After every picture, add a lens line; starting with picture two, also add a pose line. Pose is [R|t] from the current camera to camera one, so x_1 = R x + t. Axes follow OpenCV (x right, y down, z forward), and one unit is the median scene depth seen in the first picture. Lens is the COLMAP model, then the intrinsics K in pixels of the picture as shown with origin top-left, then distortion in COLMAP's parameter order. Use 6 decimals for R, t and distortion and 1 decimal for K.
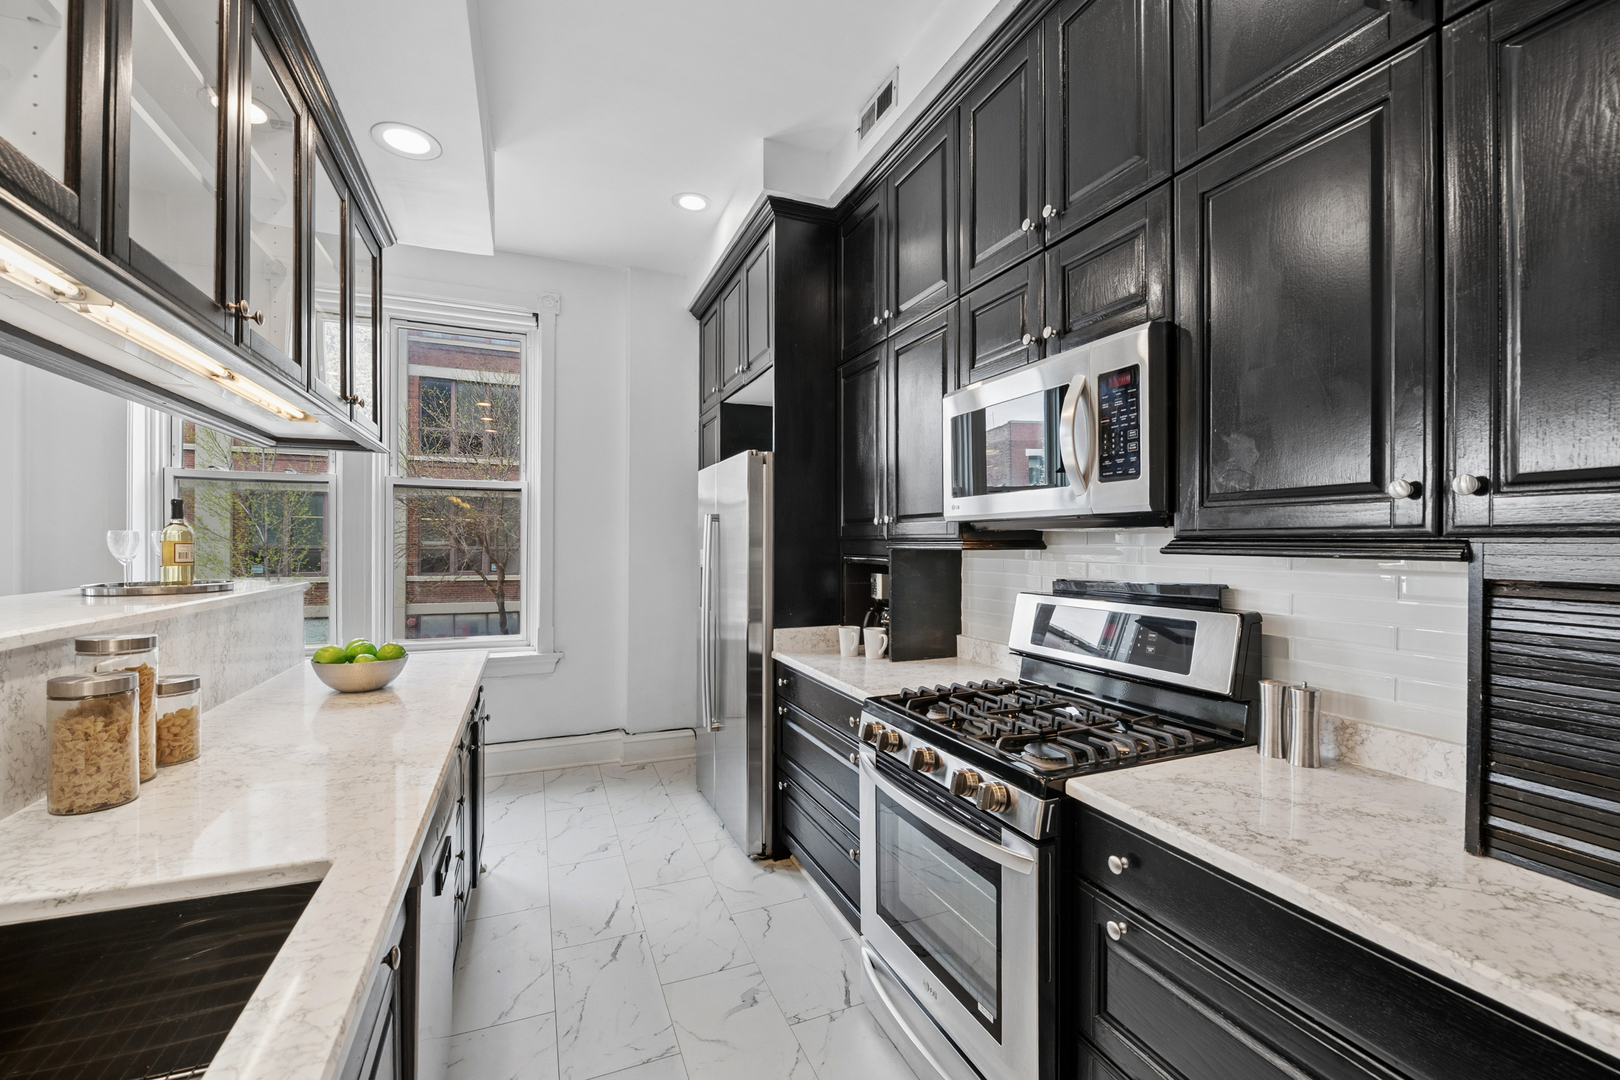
lens RADIAL K [[662.3, 0, 810.0], [0, 662.3, 540.0], [0, 0, 1]] dist [-0.000308, -0.005366]
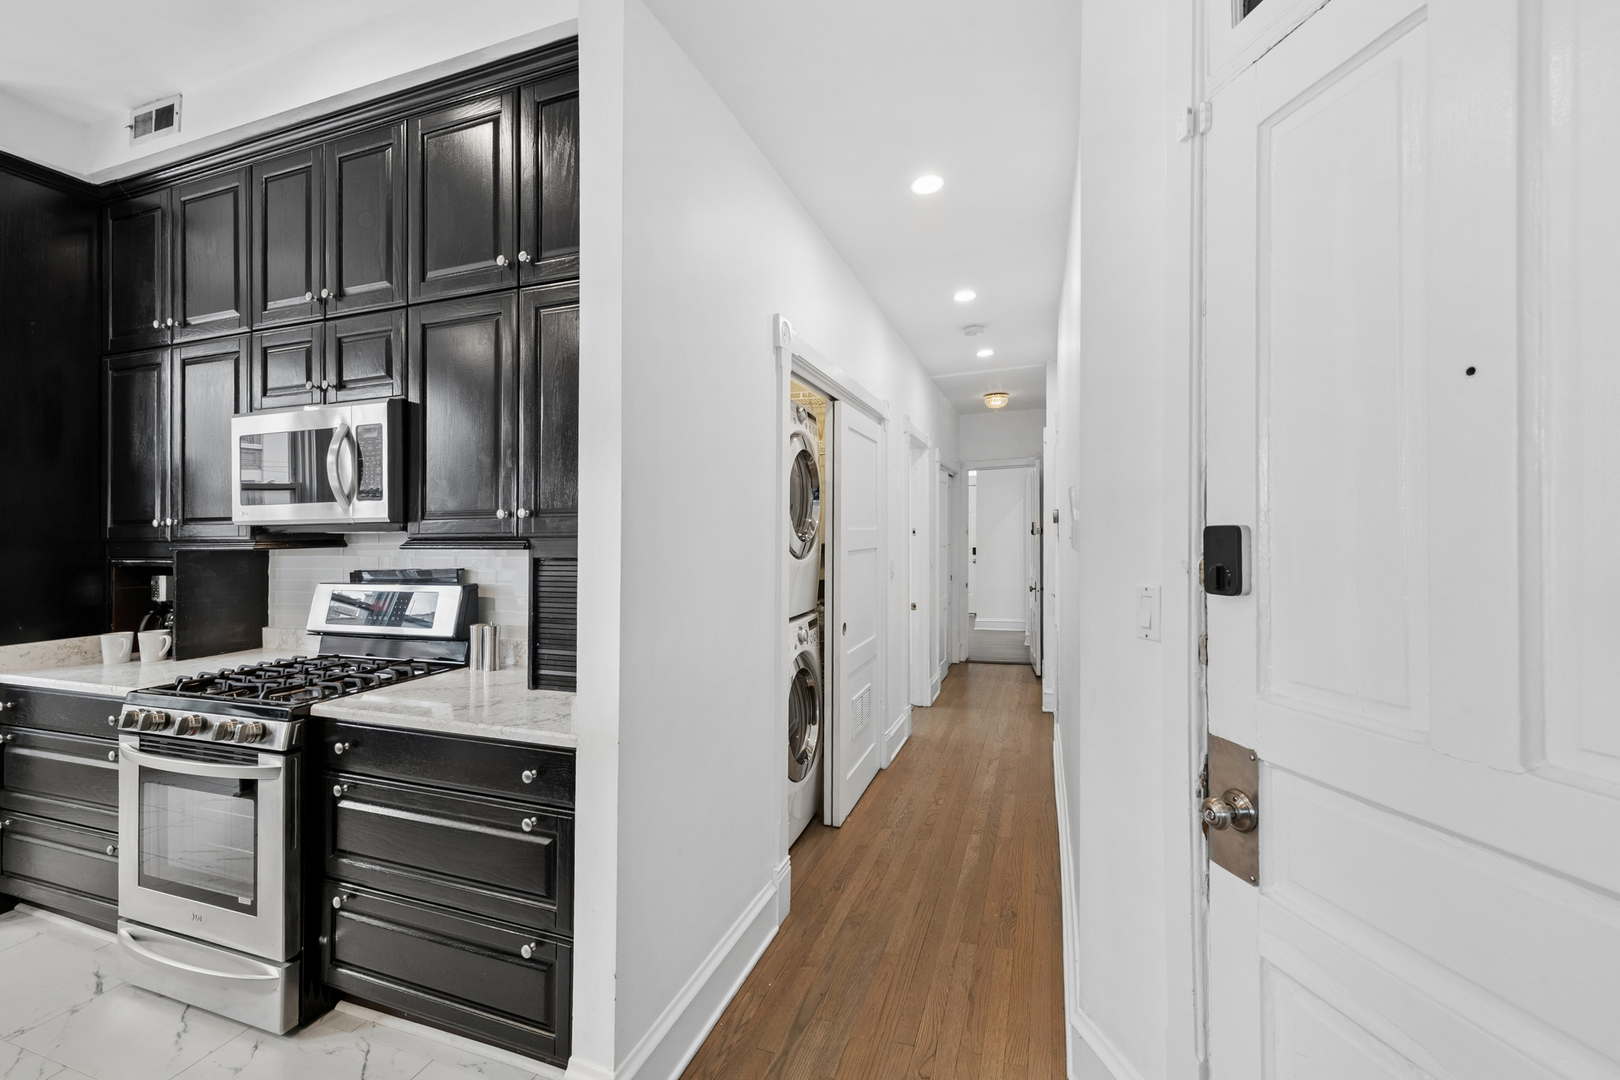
lens RADIAL K [[655.0, 0, 808.2], [0, 655.0, 515.1], [0, 0, 1]] dist [0.011902, -0.000615]
pose [[0.671188, 0.004058, 0.741276, 0.023587], [0.013001, 0.999767, -0.017244, -0.013203], [-0.741173, 0.021211, 0.670979, -0.493239]]
